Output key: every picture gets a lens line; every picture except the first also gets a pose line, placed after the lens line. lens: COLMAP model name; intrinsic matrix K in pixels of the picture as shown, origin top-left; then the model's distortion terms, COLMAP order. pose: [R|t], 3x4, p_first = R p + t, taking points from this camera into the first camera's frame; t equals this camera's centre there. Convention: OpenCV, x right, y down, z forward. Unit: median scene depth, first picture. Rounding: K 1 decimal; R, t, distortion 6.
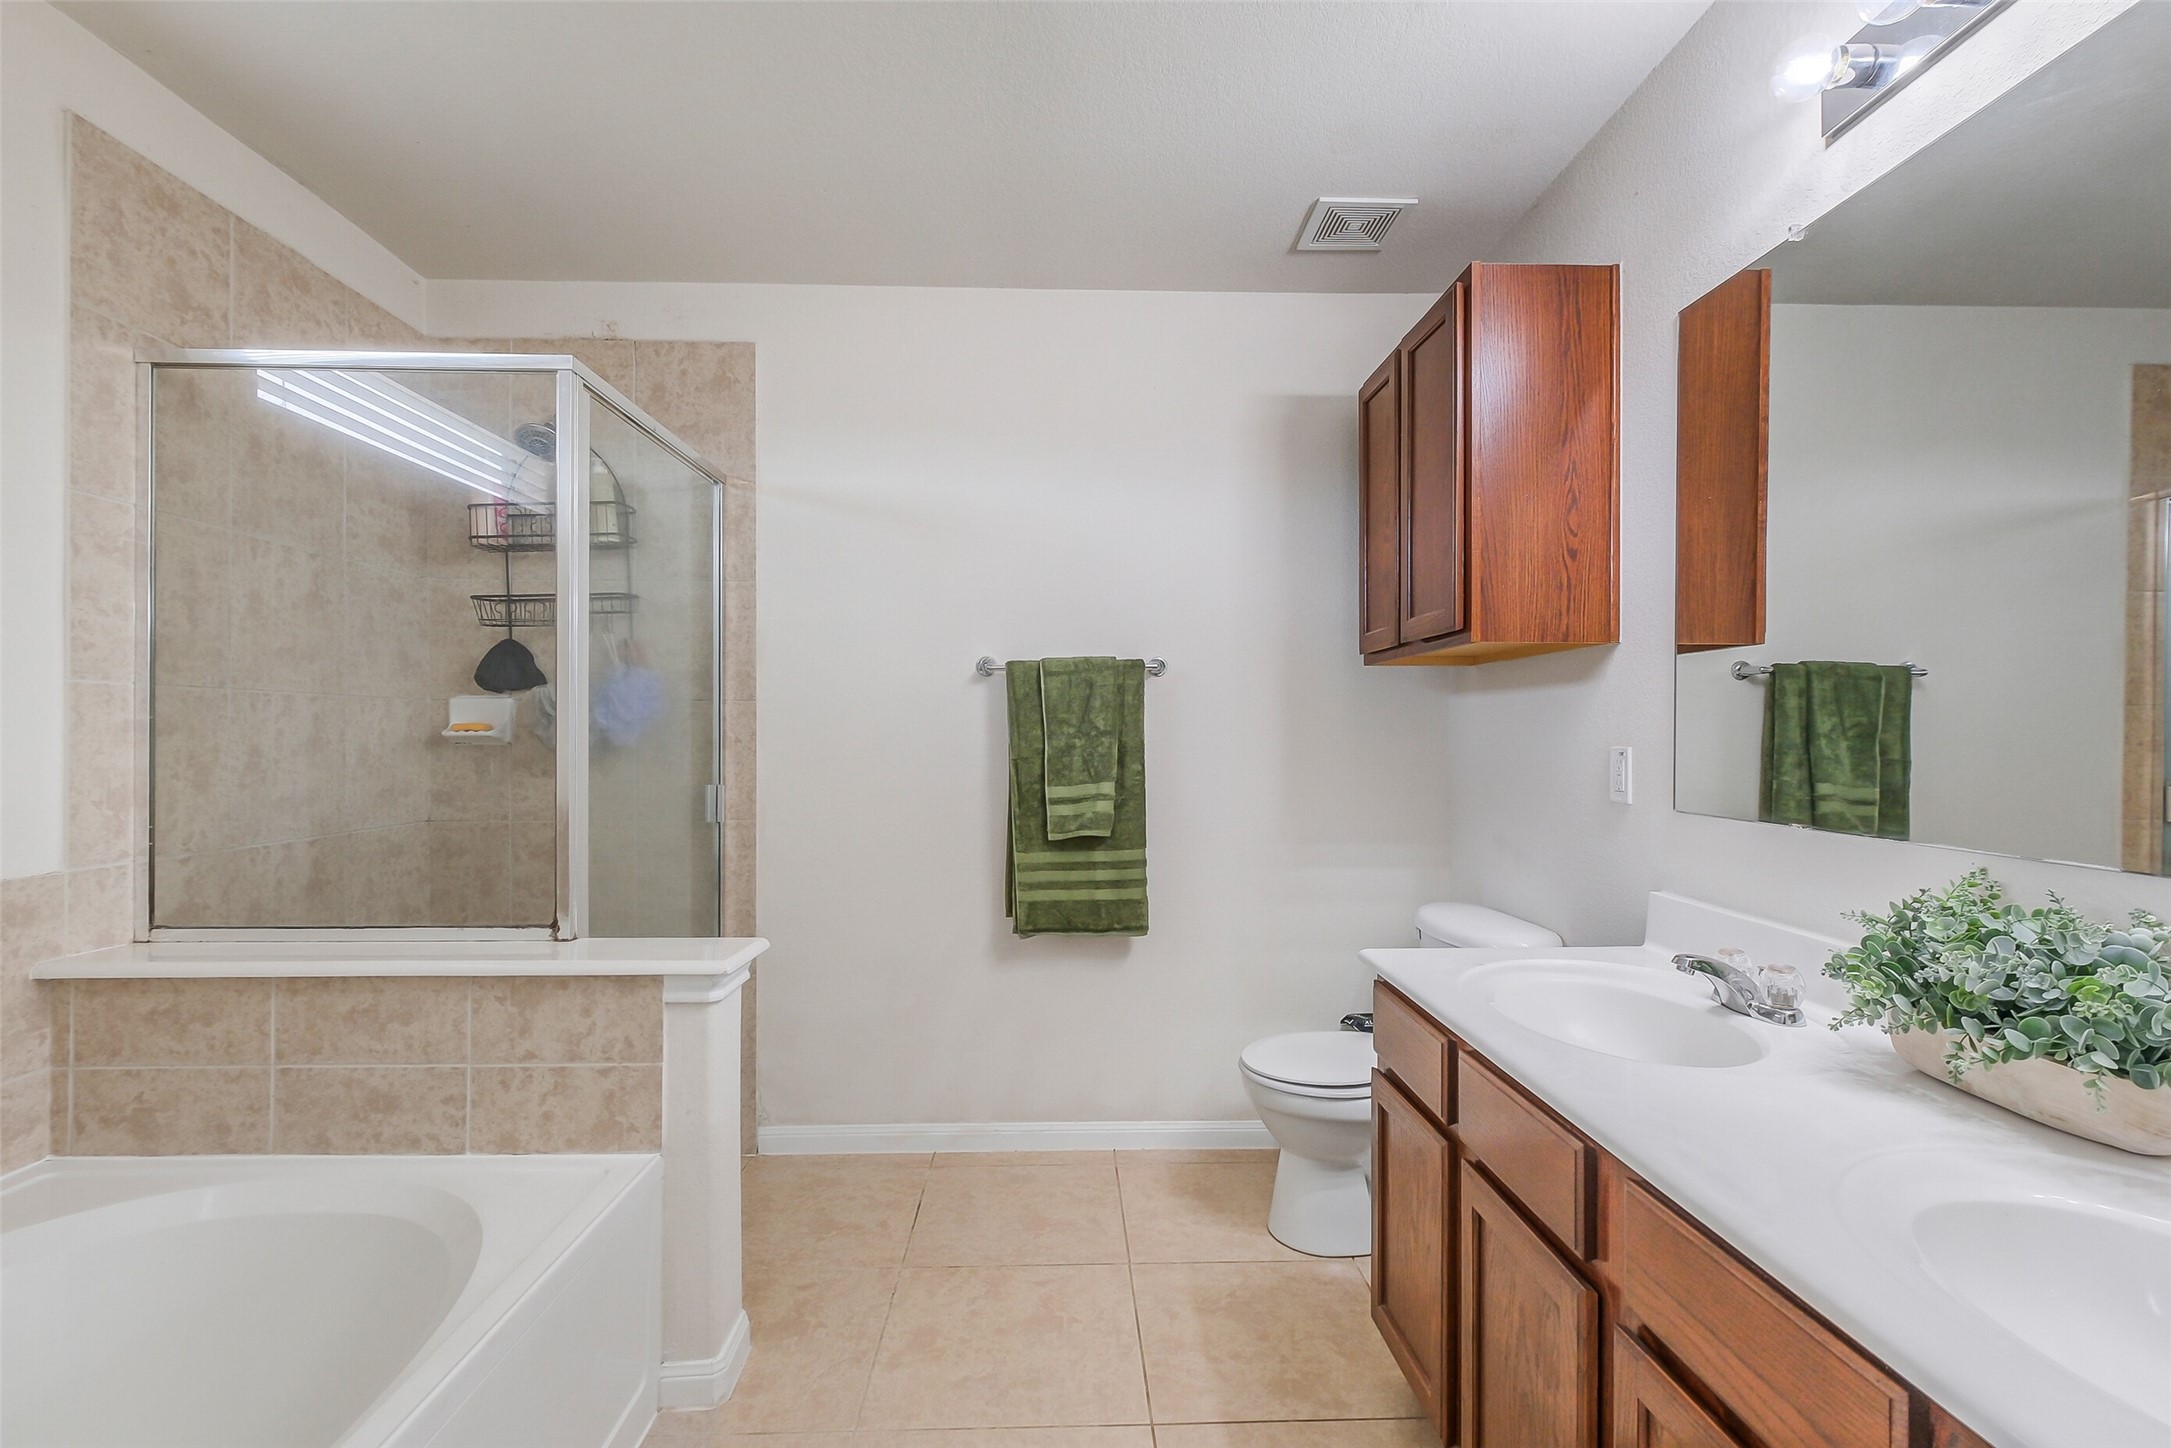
lens RADIAL K [[971.4, 0, 1086.8], [0, 971.4, 745.1], [0, 0, 1]] dist [0.000055, -0.000100]
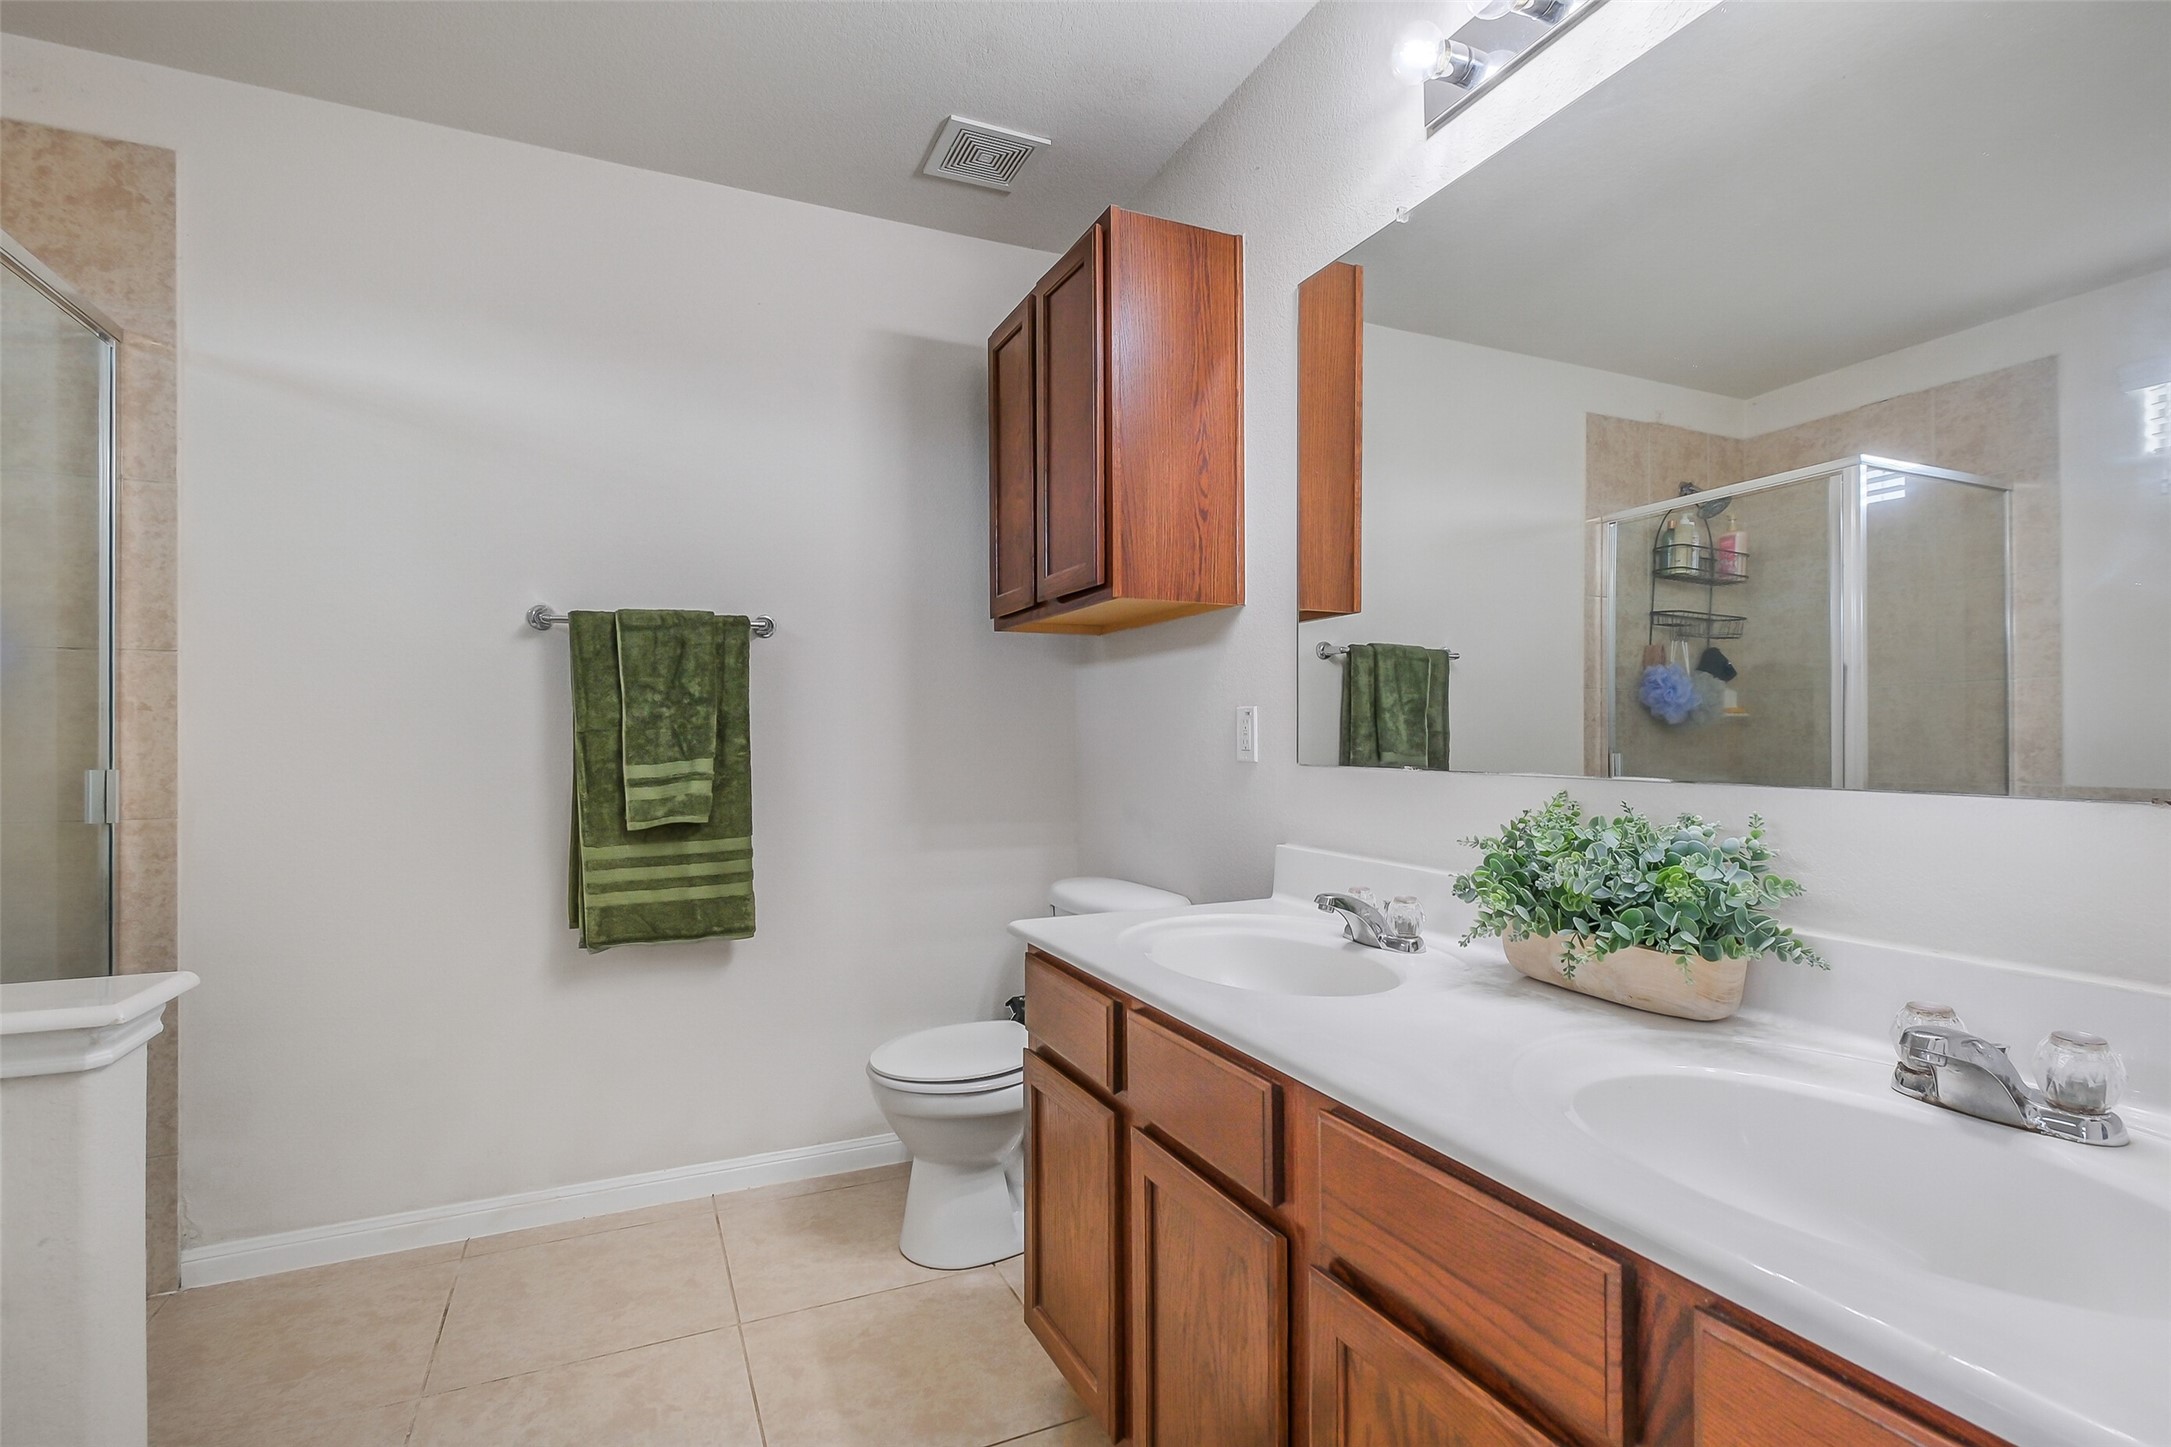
lens RADIAL K [[1020.5, 0, 1084.5], [0, 1020.5, 736.7], [0, 0, 1]] dist [0.002422, -0.000788]
pose [[0.922698, -0.003518, 0.385508, -0.016773], [0.007290, 0.999939, -0.008323, 0.030870], [-0.385456, 0.010490, 0.922667, 0.056827]]
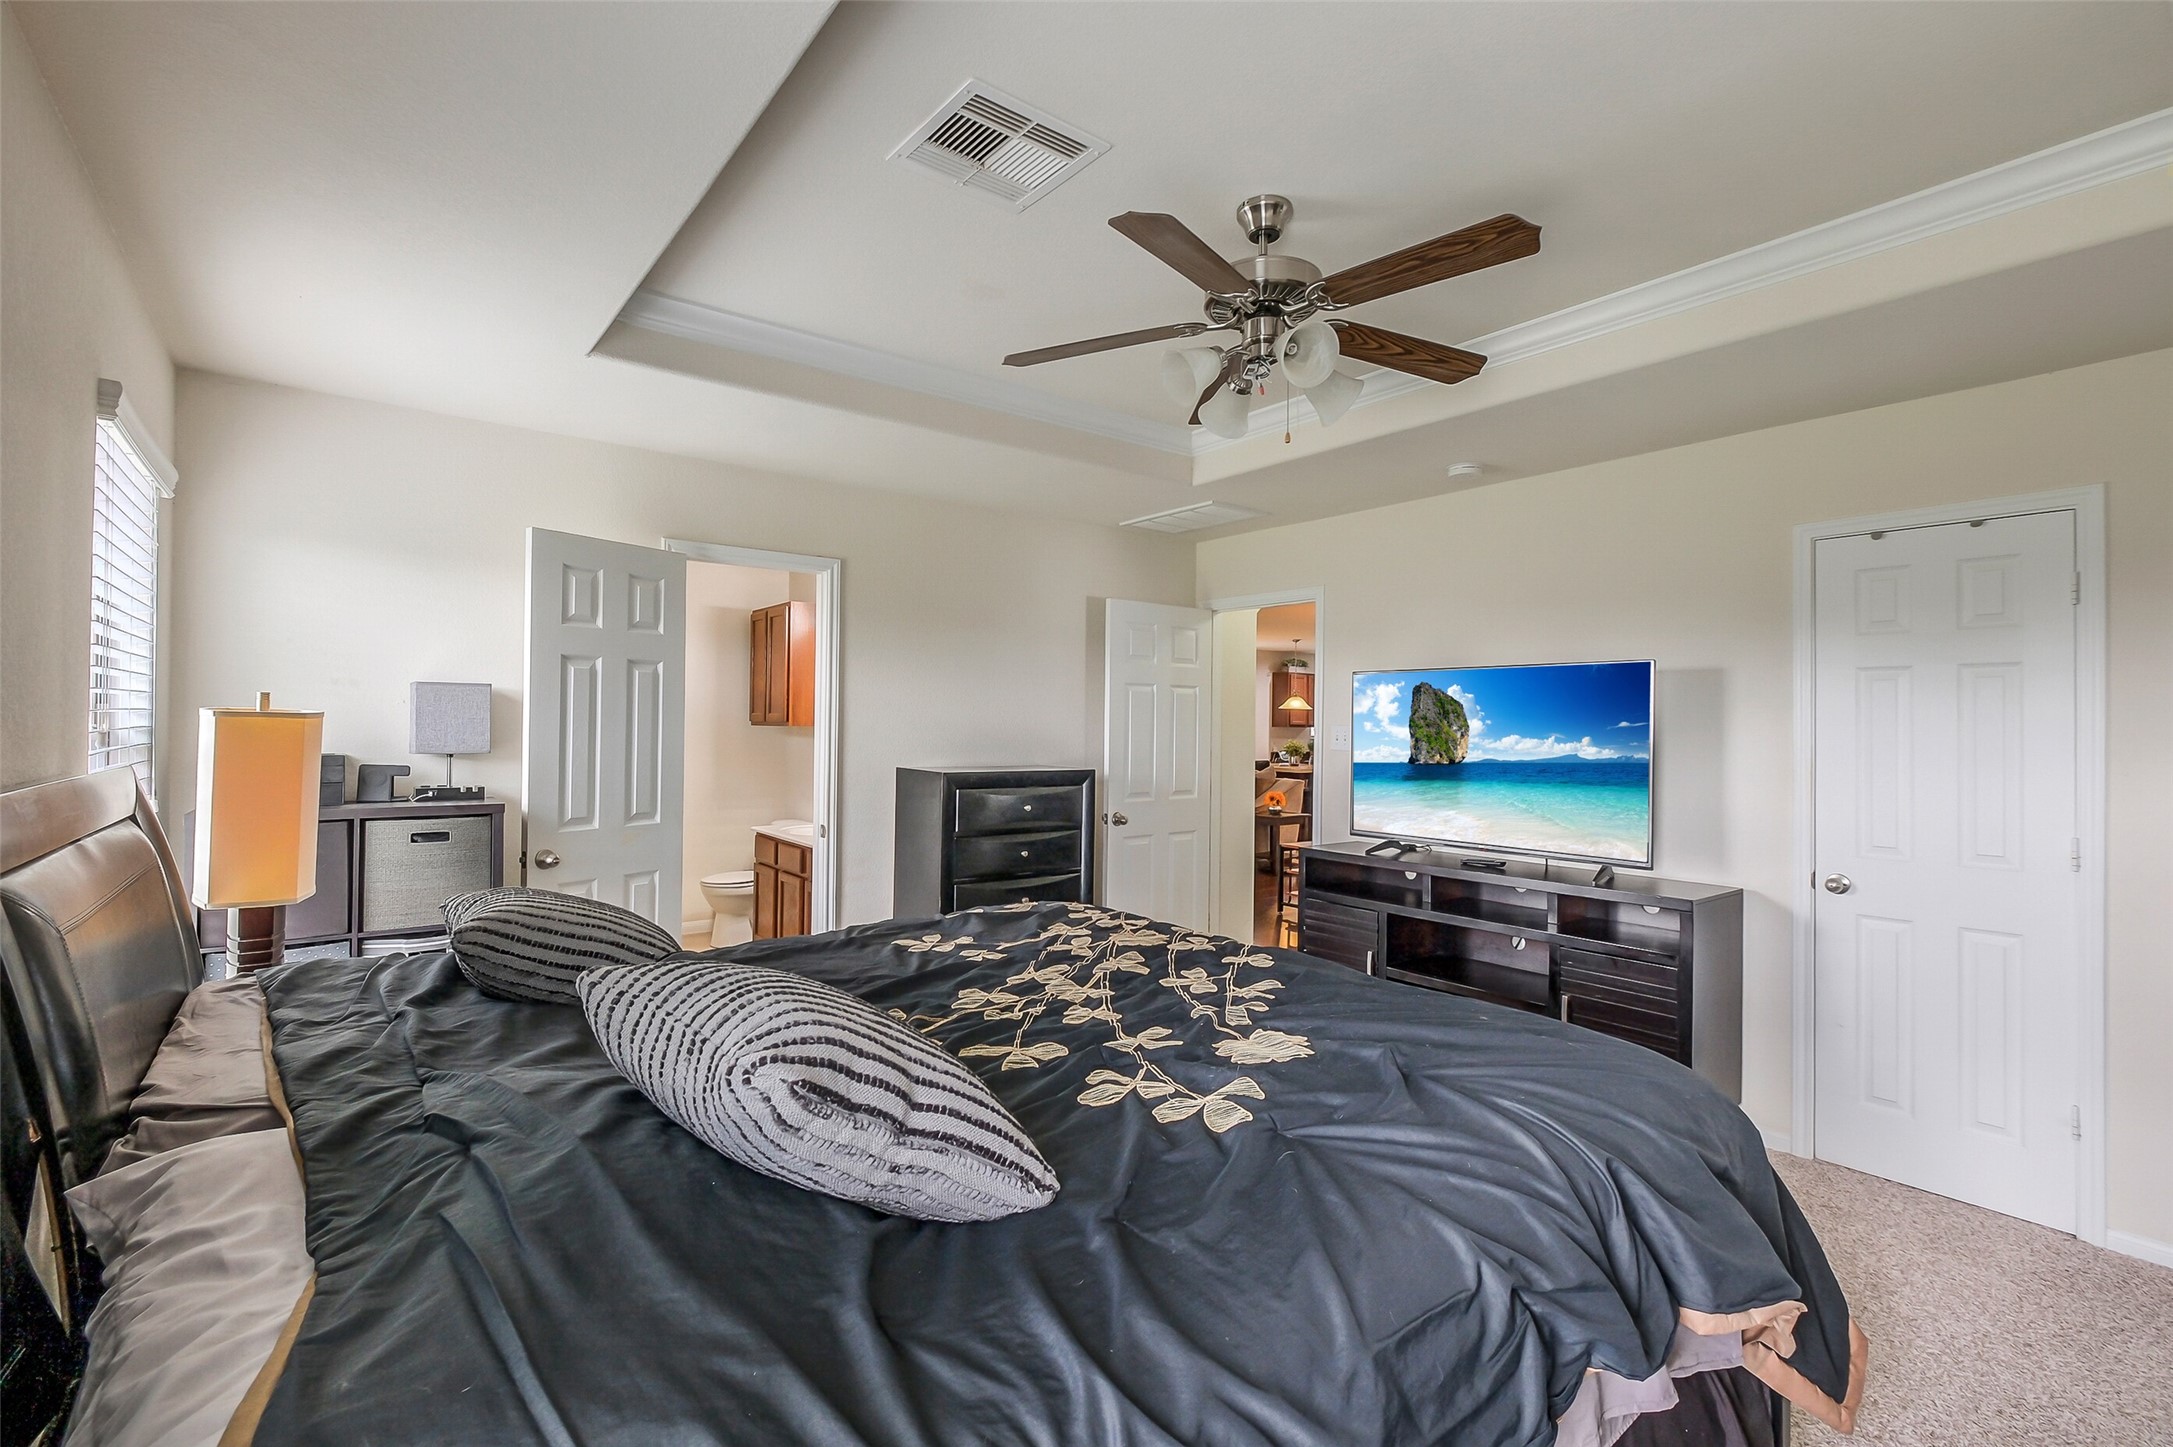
lens RADIAL K [[964.4, 0, 1092.3], [0, 964.4, 713.6], [0, 0, 1]] dist [-0.000559, -0.000205]
pose [[0.805485, 0.014332, 0.592443, -0.474834], [-0.004713, 0.999831, -0.017779, -0.076859], [-0.592598, 0.011529, 0.805416, -1.508303]]
